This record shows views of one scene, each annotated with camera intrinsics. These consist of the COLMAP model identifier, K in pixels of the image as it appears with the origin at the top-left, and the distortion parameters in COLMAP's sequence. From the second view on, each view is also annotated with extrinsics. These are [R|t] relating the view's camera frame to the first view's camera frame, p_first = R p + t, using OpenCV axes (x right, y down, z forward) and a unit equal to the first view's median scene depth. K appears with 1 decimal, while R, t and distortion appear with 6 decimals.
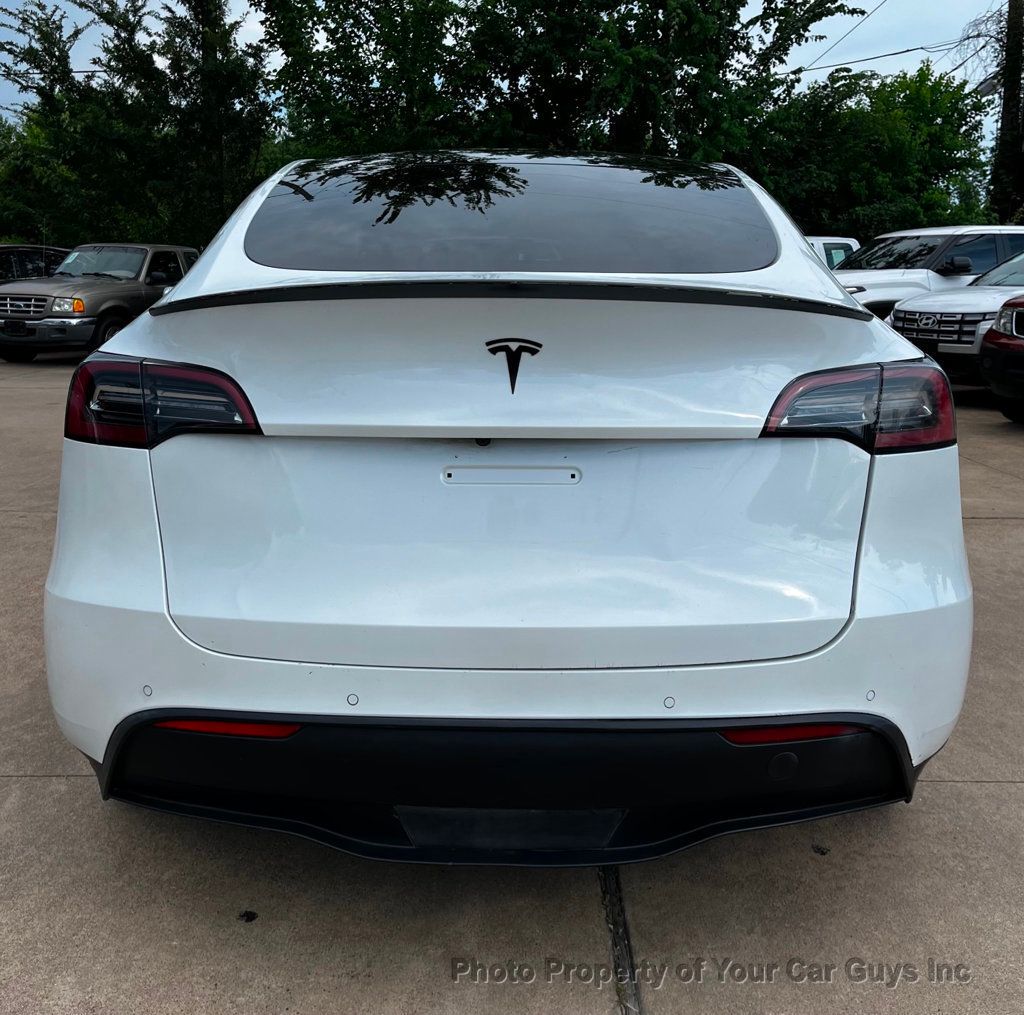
lens RADIAL K [[1044.9, 0, 523.8], [0, 1044.9, 462.4], [0, 0, 1]] dist [0.052904, -0.042601]
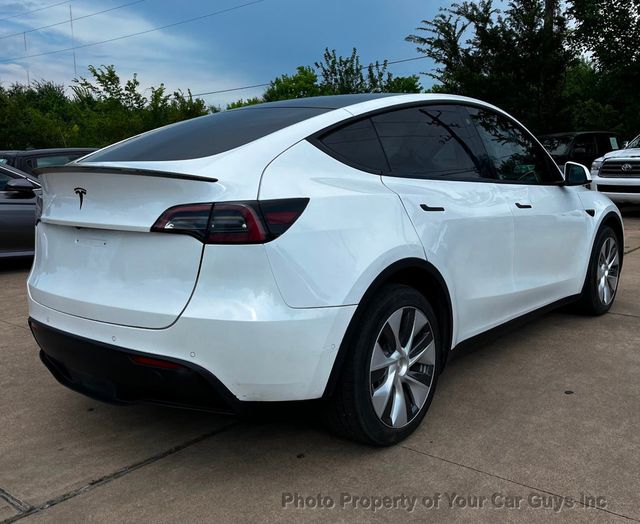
lens RADIAL K [[621.4, 0, 320.0], [0, 621.4, 262.0], [0, 0, 1]] dist [0.017201, 0.006296]
pose [[0.782608, 0.080225, -0.617324, 0.123780], [-0.085610, 0.996109, 0.020919, -0.001669], [0.616600, 0.036478, 0.786431, 0.013960]]
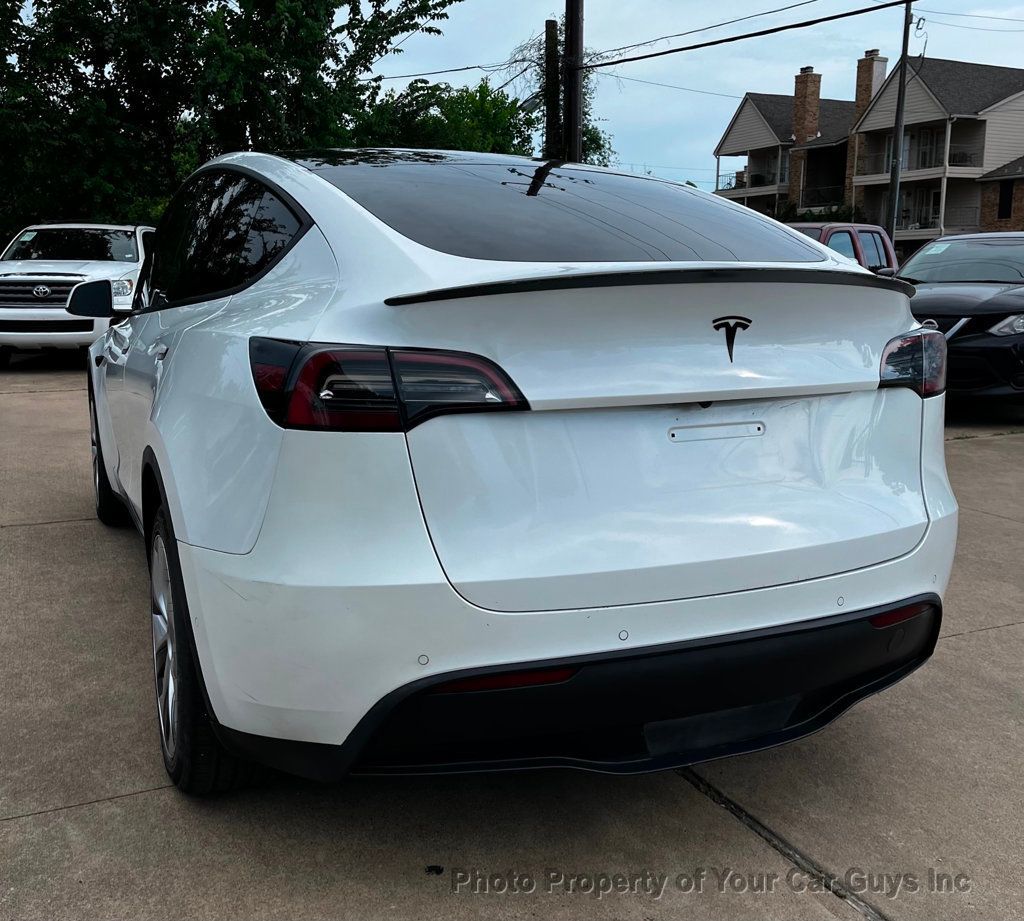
lens RADIAL K [[1008.1, 0, 506.3], [0, 1008.1, 444.4], [0, 0, 1]] dist [0.015764, 0.015205]
pose [[0.916092, -0.075041, 0.393884, -0.062482], [0.076384, 0.997003, 0.012291, -0.000471], [-0.393626, 0.018826, 0.919078, 0.003096]]
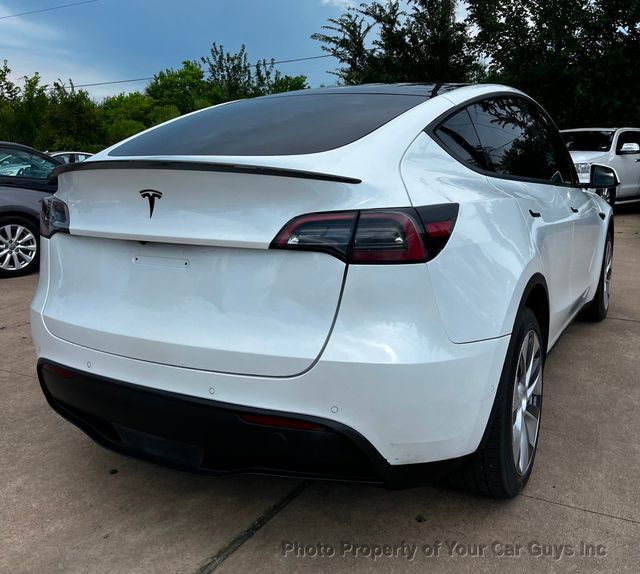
lens RADIAL K [[630.9, 0, 325.8], [0, 630.9, 255.3], [0, 0, 1]] dist [0.019006, -0.005748]
pose [[0.883024, 0.062047, -0.465209, 0.072165], [-0.072620, 0.997348, -0.004820, -0.001318], [0.463676, 0.038040, 0.885188, 0.010311]]
